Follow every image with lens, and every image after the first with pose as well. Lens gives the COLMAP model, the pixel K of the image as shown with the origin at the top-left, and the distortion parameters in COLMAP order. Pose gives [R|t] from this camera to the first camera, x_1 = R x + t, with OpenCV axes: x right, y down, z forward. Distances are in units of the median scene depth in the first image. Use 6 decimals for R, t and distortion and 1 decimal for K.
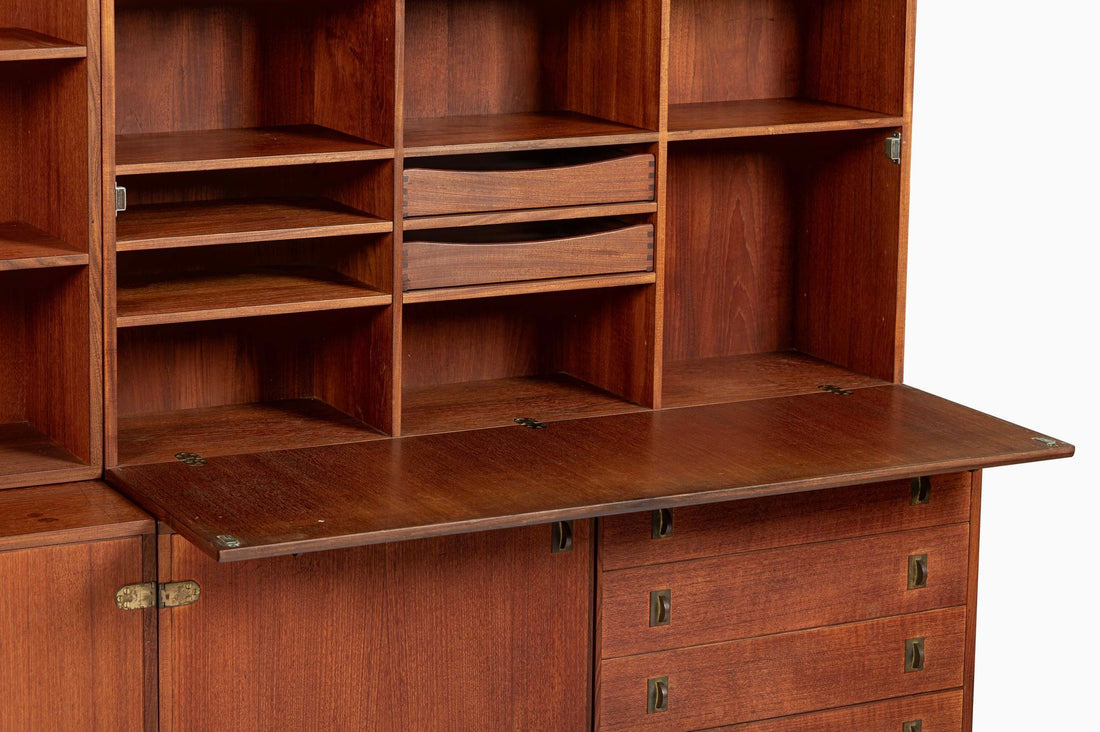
lens RADIAL K [[3142.1, 0, 458.6], [0, 3142.1, 315.7], [0, 0, 1]] dist [-0.062787, 0.000000]
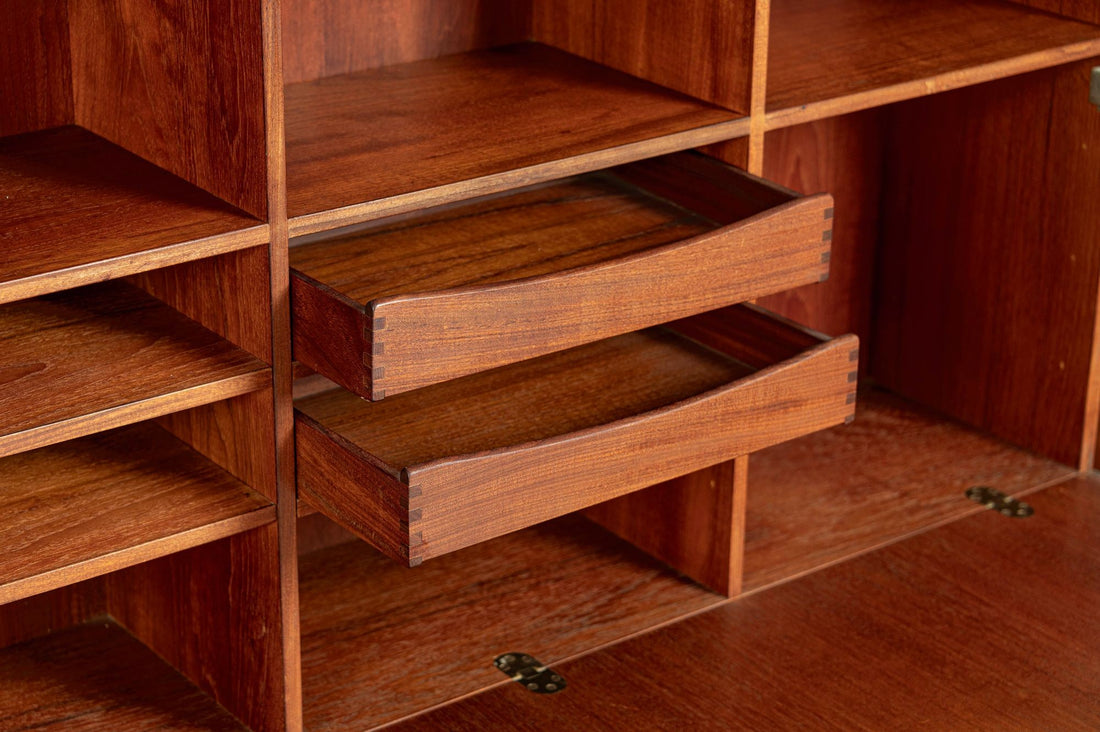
lens RADIAL K [[2458.1, 0, 570.9], [0, 2458.1, 437.3], [0, 0, 1]] dist [0.023363, 0.000000]
pose [[0.980783, -0.074179, 0.180451, -0.044343], [0.030444, 0.971760, 0.234000, -0.105479], [-0.192713, -0.224009, 0.955344, 0.615350]]
